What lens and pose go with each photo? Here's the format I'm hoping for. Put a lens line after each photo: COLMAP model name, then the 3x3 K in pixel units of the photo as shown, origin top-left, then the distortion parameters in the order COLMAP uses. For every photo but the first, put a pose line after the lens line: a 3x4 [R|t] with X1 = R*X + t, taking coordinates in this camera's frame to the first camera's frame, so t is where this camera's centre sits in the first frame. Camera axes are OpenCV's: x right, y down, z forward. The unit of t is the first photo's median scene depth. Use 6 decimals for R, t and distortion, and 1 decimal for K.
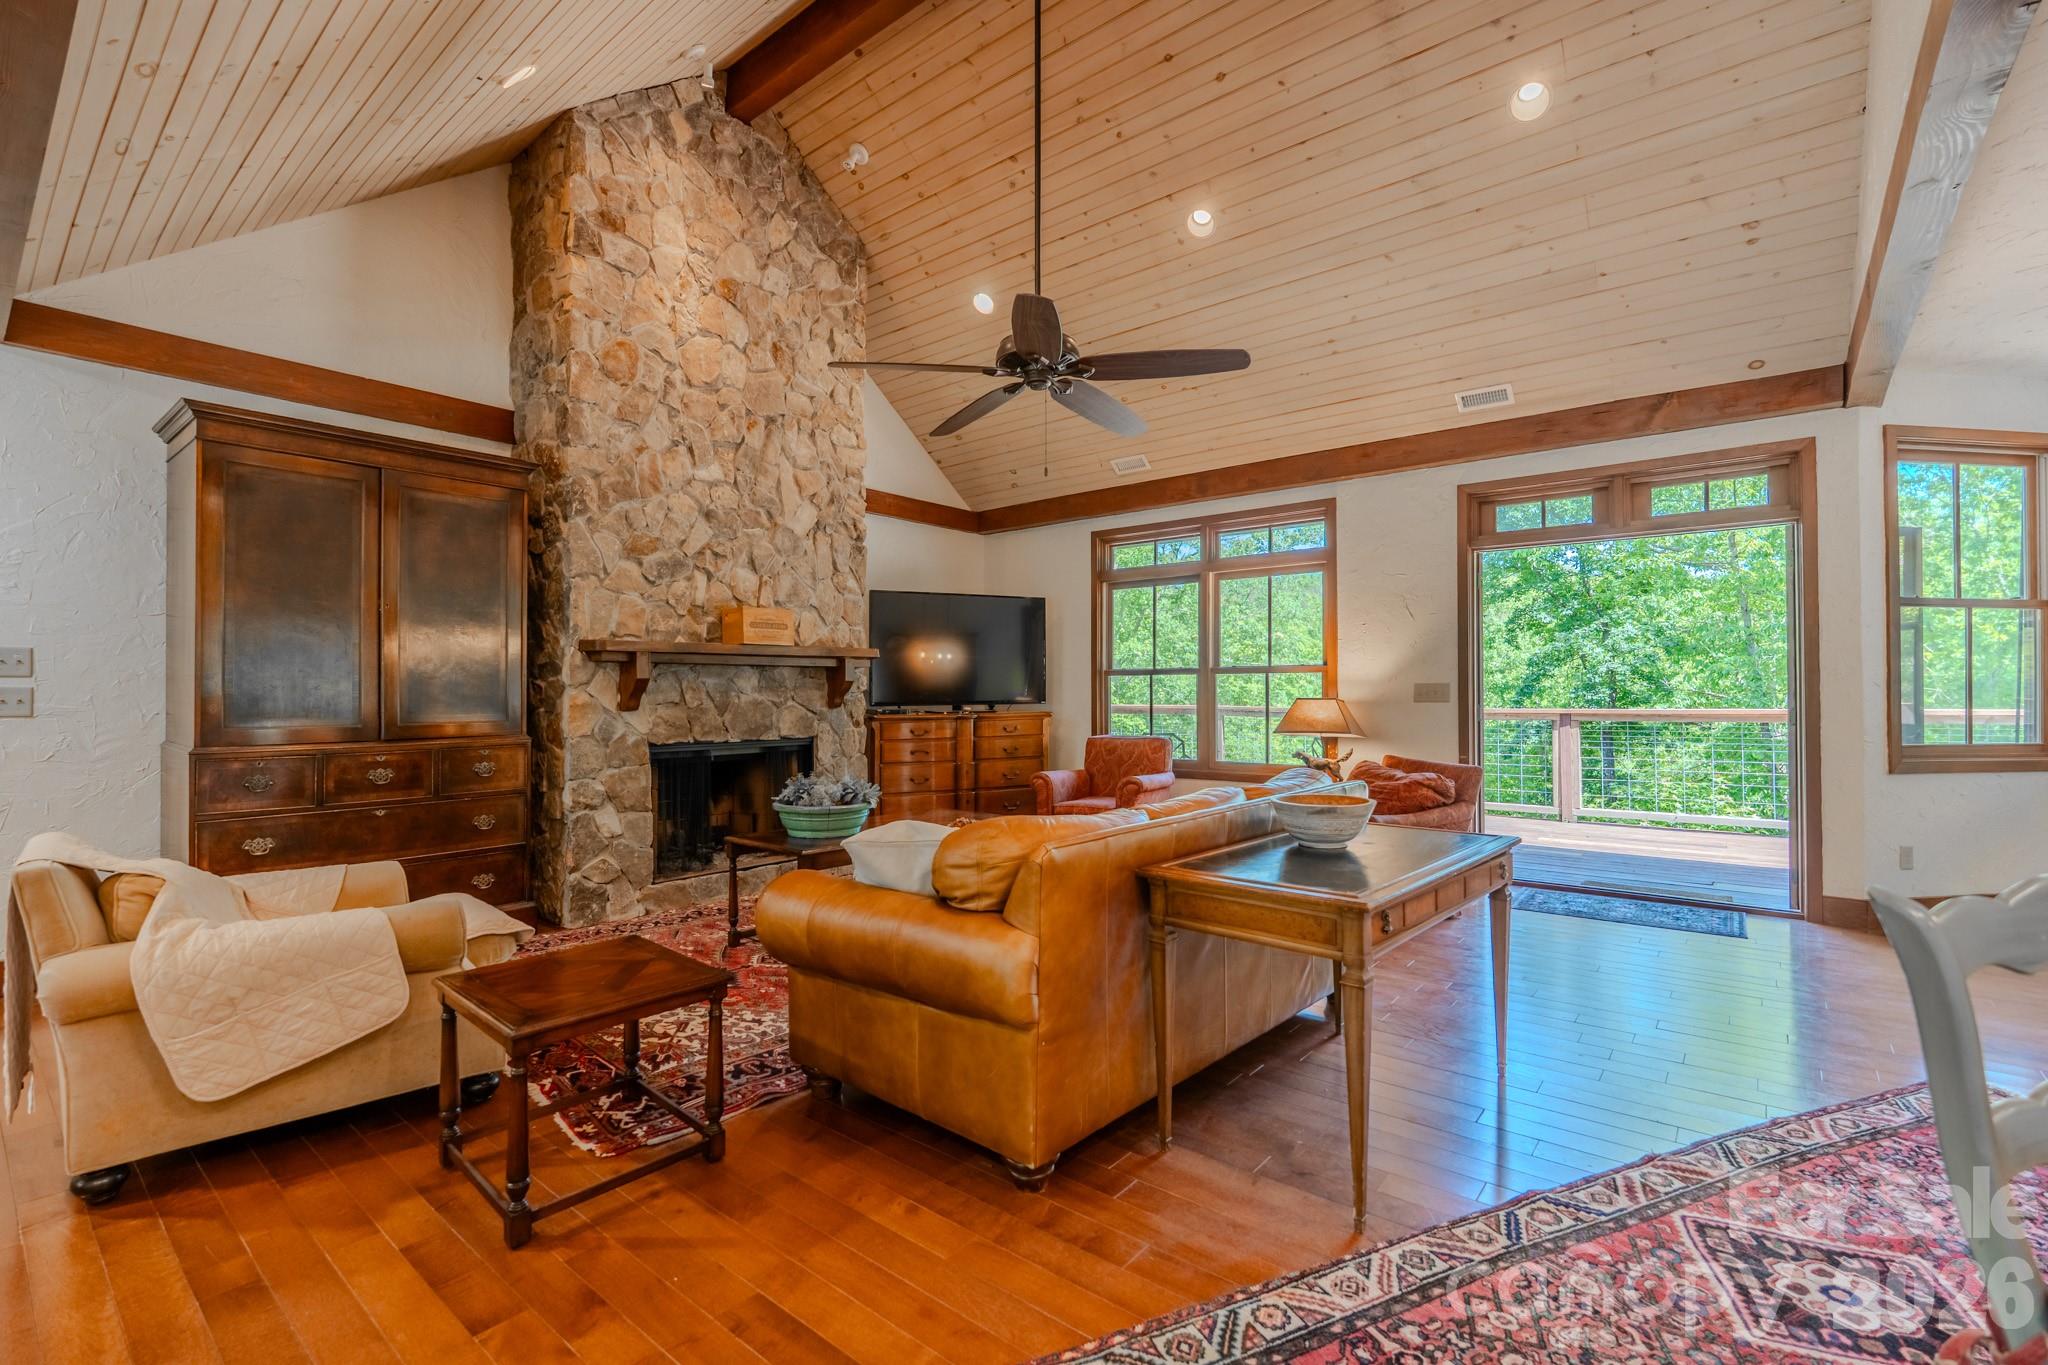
lens RADIAL K [[907.6, 0, 1025.3], [0, 907.6, 687.6], [0, 0, 1]] dist [-0.003740, -0.000116]
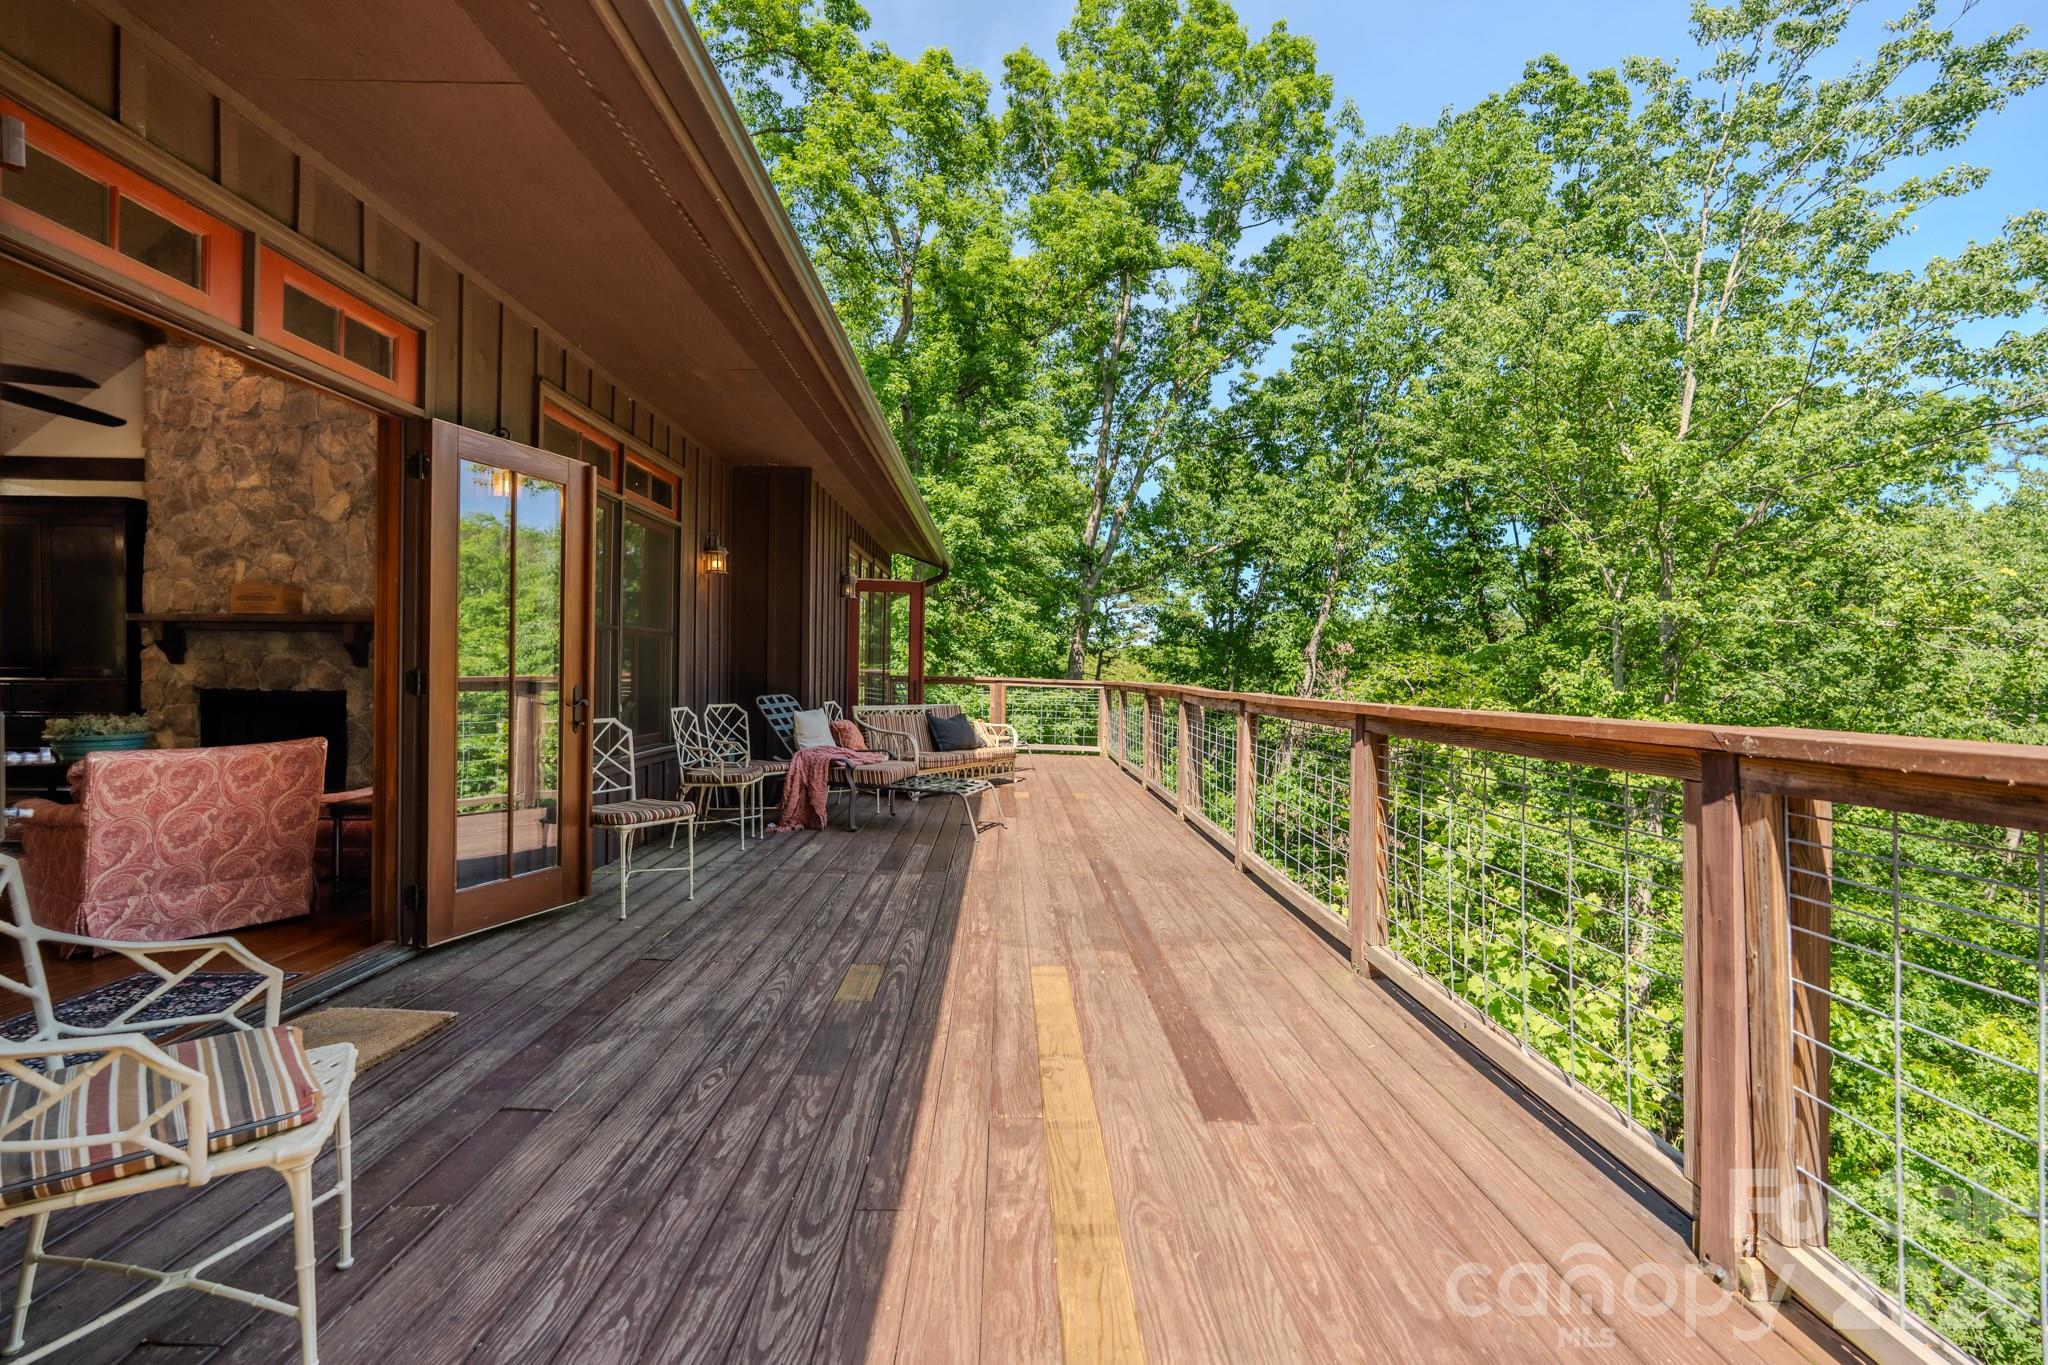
lens RADIAL K [[907.6, 0, 1024.7], [0, 907.6, 677.7], [0, 0, 1]] dist [-0.003740, -0.000116]
pose [[0.649729, 0.011829, -0.760074, 1.291310], [-0.006284, 0.999928, 0.010191, 0.021370], [0.760140, -0.001845, 0.649757, 0.957523]]
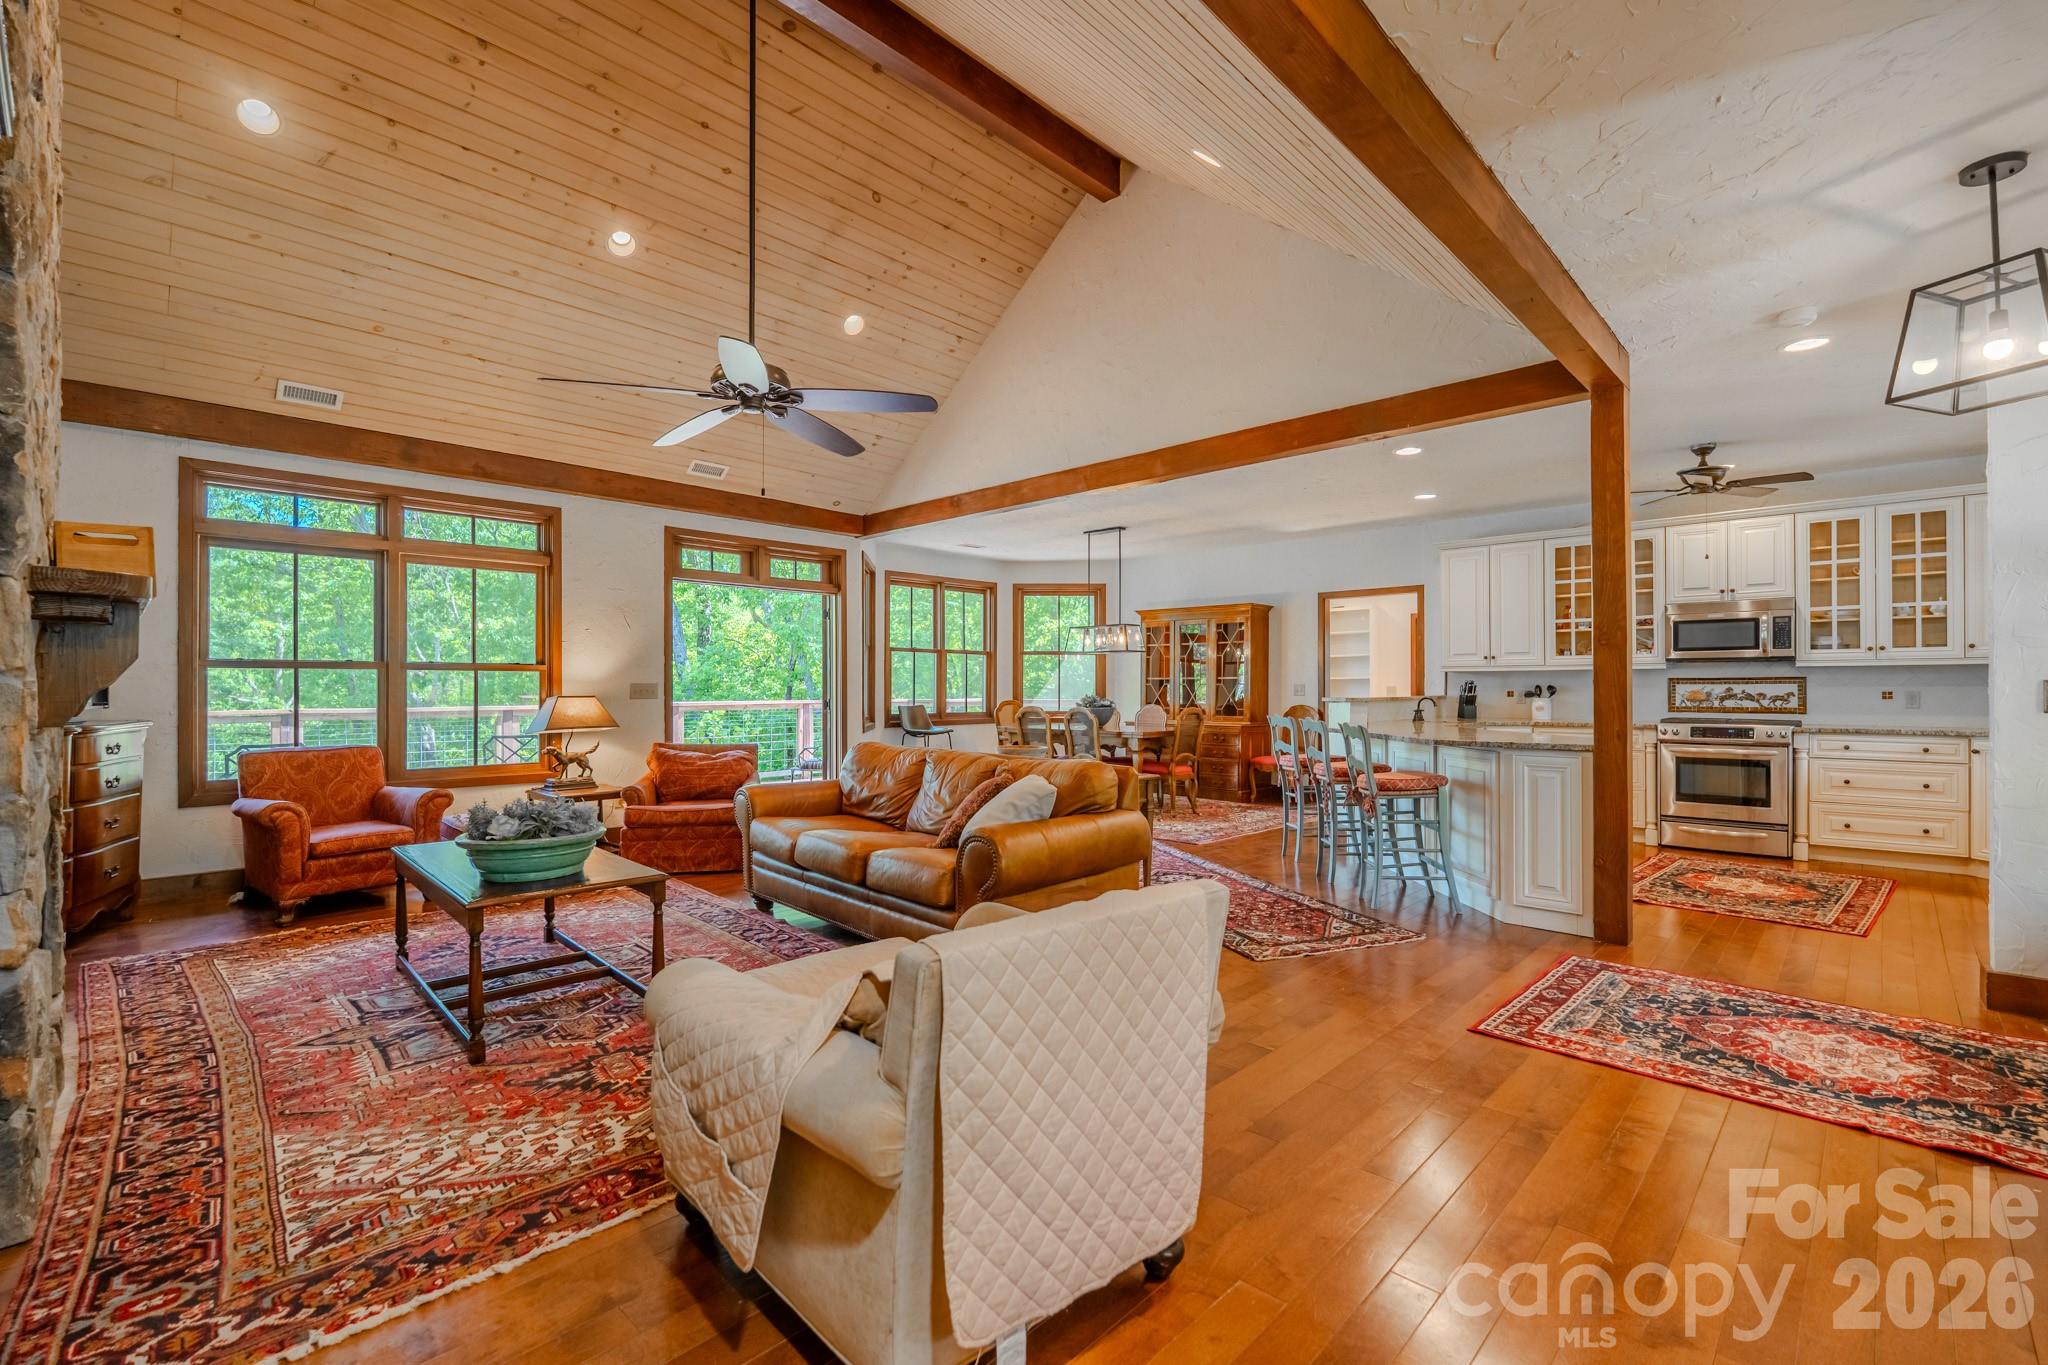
lens RADIAL K [[907.6, 0, 1014.4], [0, 907.6, 686.8], [0, 0, 1]] dist [-0.003740, -0.000116]
pose [[0.080398, 0.007382, 0.996735, -0.764918], [-0.003848, 0.999967, -0.007095, 0.007036], [-0.996755, -0.003265, 0.080424, 0.432913]]
